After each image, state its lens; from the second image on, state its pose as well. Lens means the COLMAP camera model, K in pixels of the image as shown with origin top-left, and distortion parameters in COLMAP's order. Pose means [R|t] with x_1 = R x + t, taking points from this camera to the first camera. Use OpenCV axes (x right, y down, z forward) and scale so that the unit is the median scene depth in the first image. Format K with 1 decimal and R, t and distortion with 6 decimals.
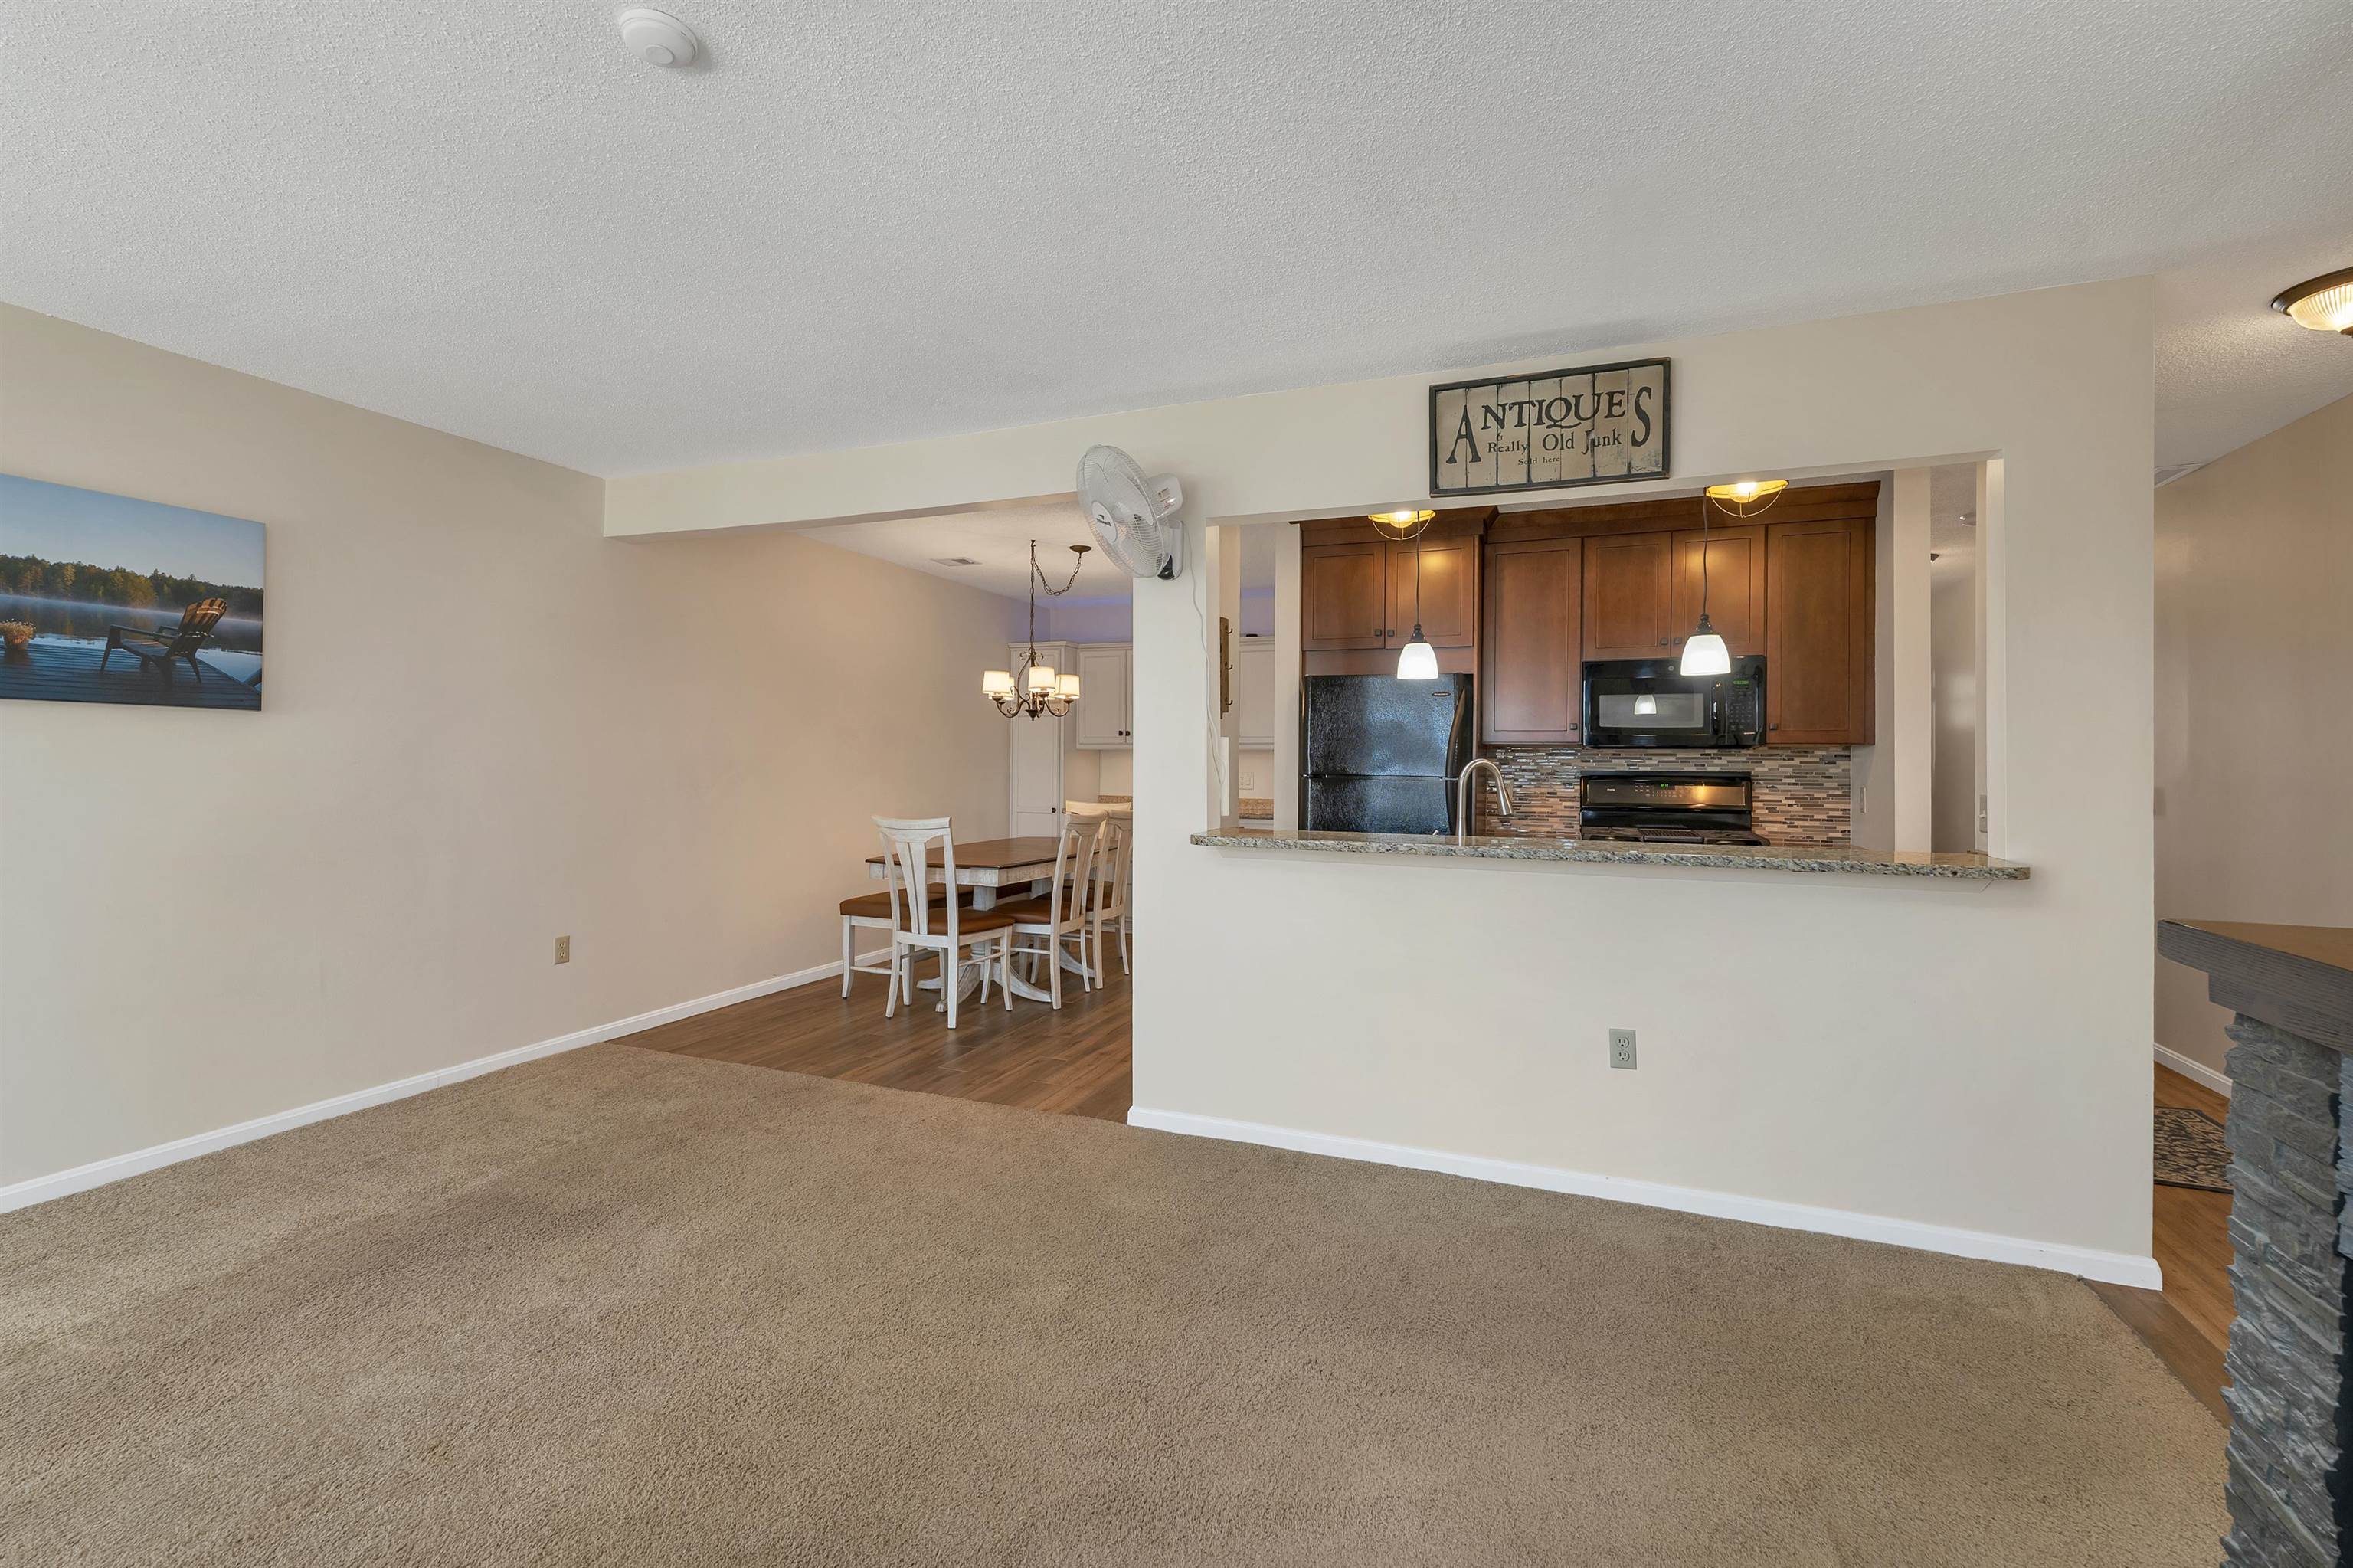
lens RADIAL K [[974.3, 0, 1178.1], [0, 974.3, 757.1], [0, 0, 1]] dist [0.001318, 0.000238]
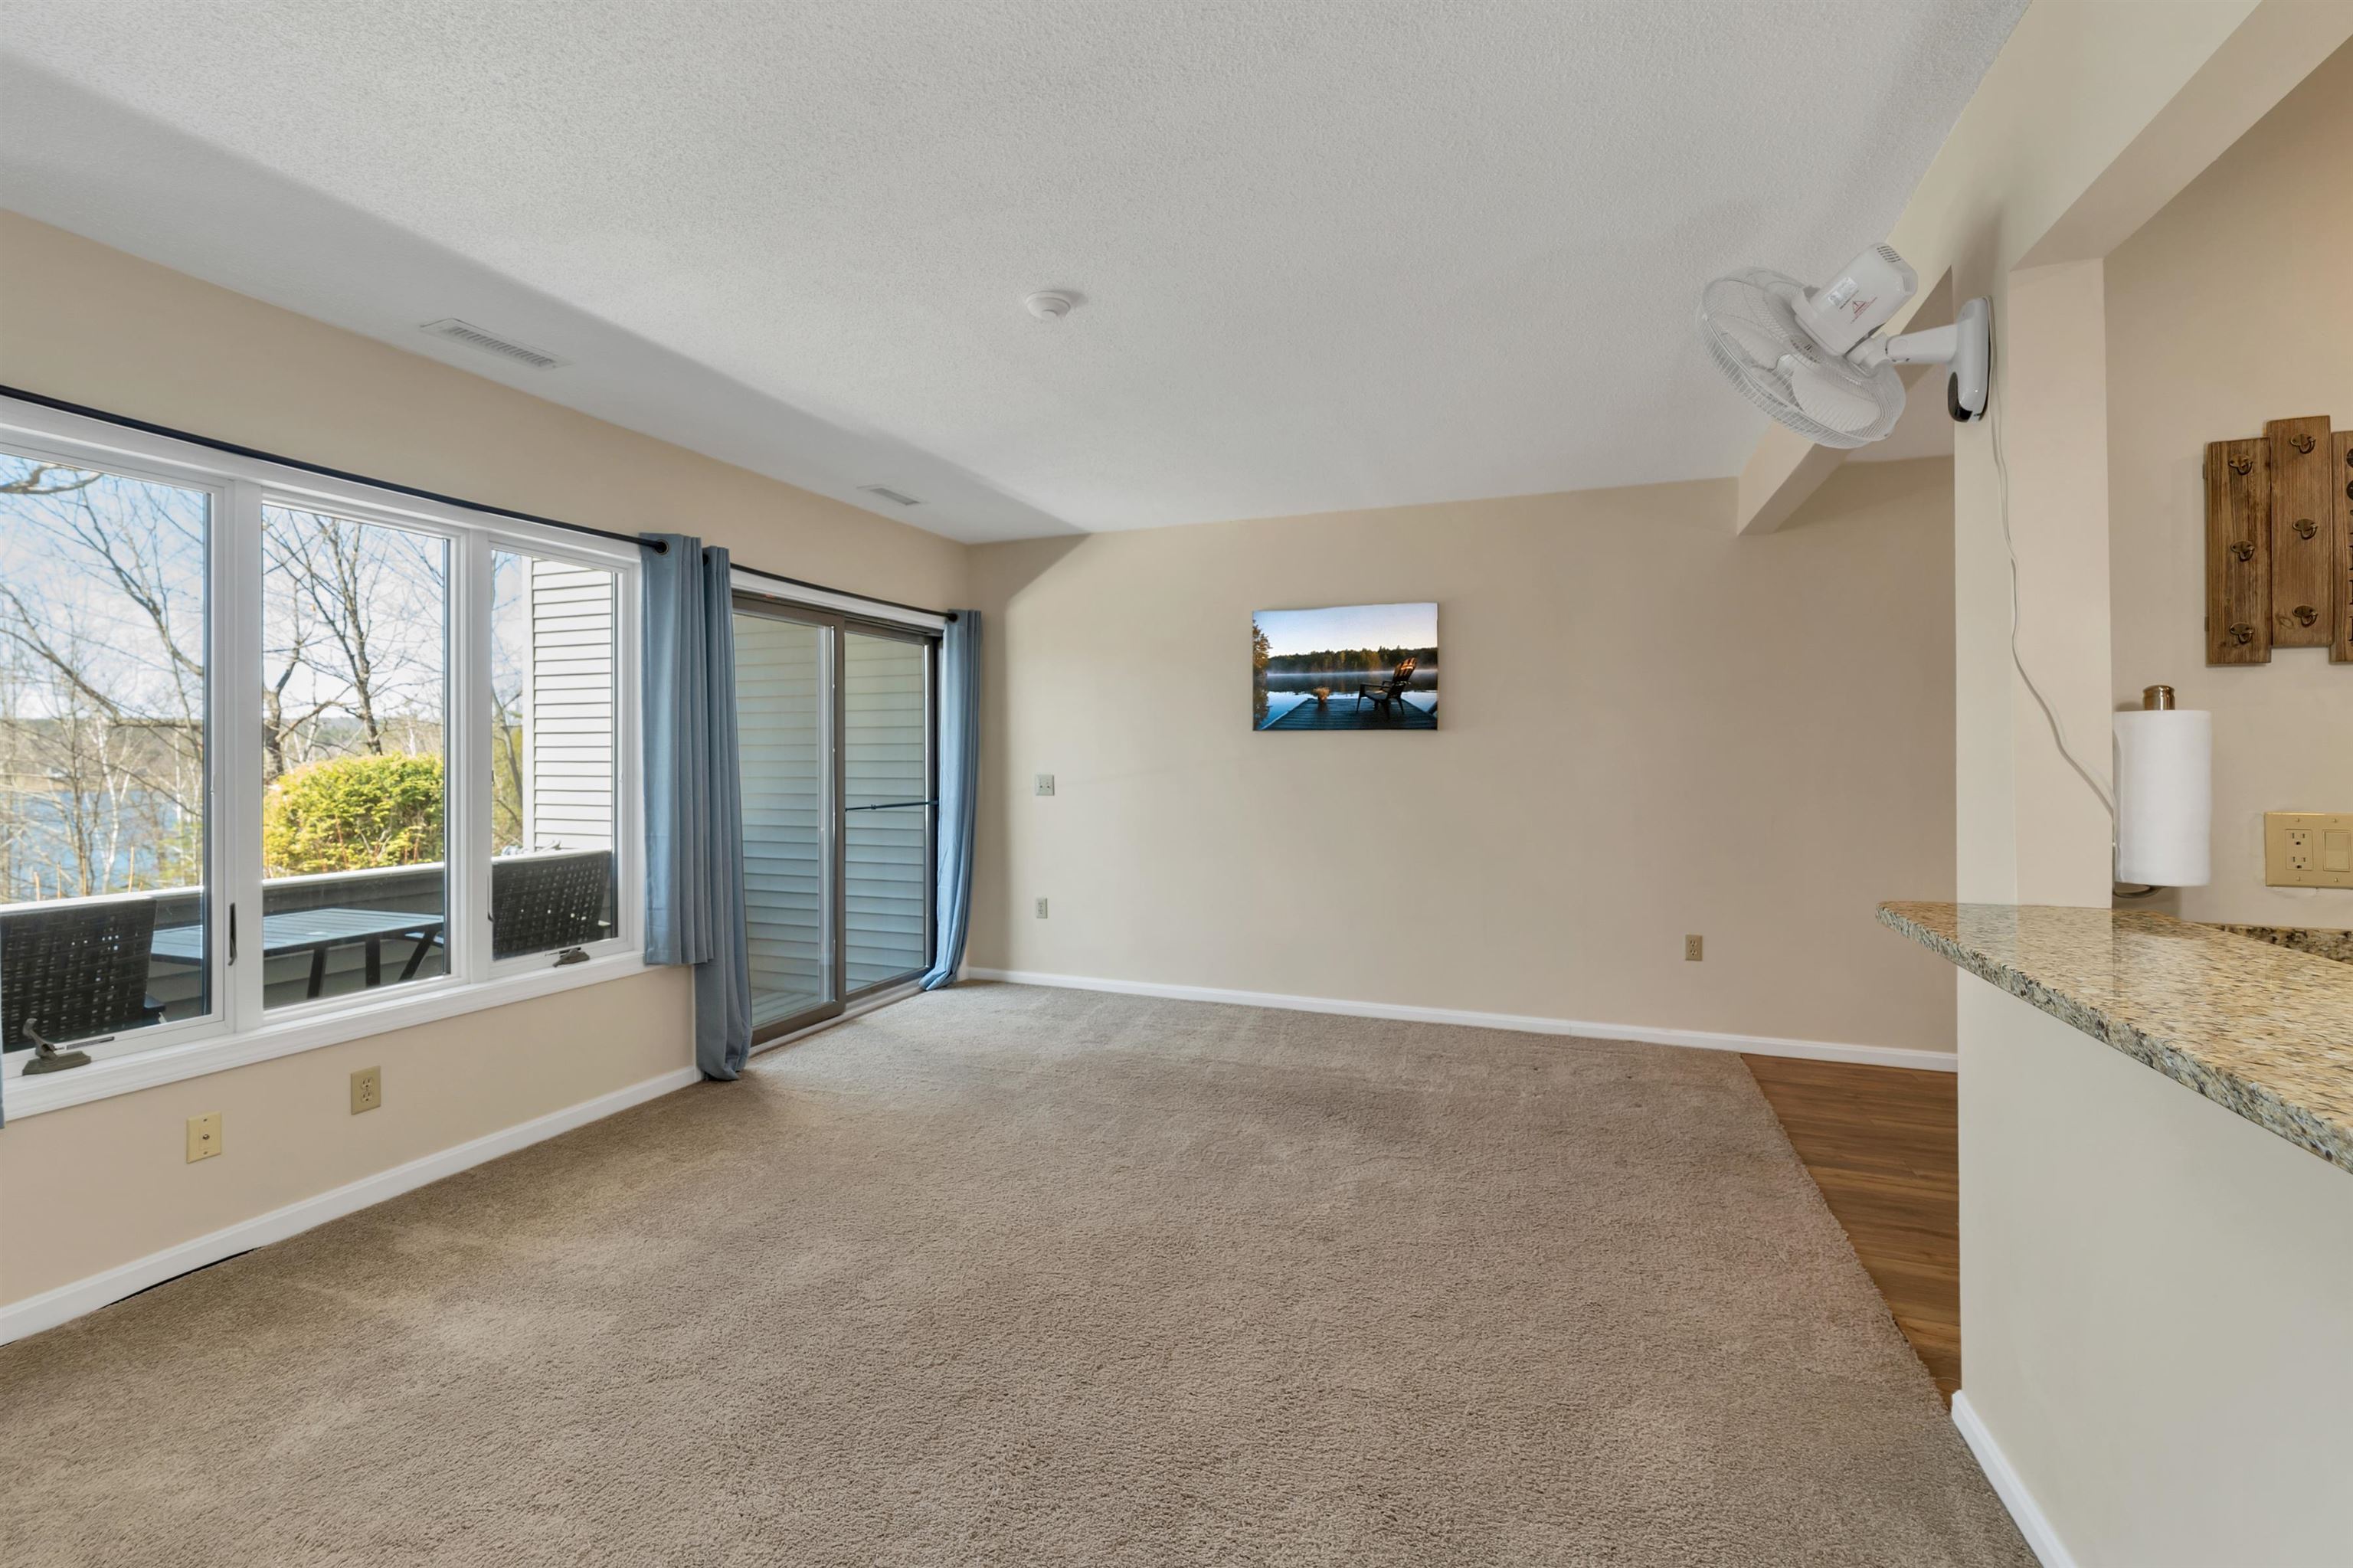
lens RADIAL K [[974.3, 0, 1178.1], [0, 974.3, 757.1], [0, 0, 1]] dist [0.001318, 0.000238]
pose [[0.032057, -0.008195, -0.999452, 0.555471], [0.002483, 0.999964, -0.008119, 0.004245], [0.999483, -0.002221, 0.032077, 0.611646]]
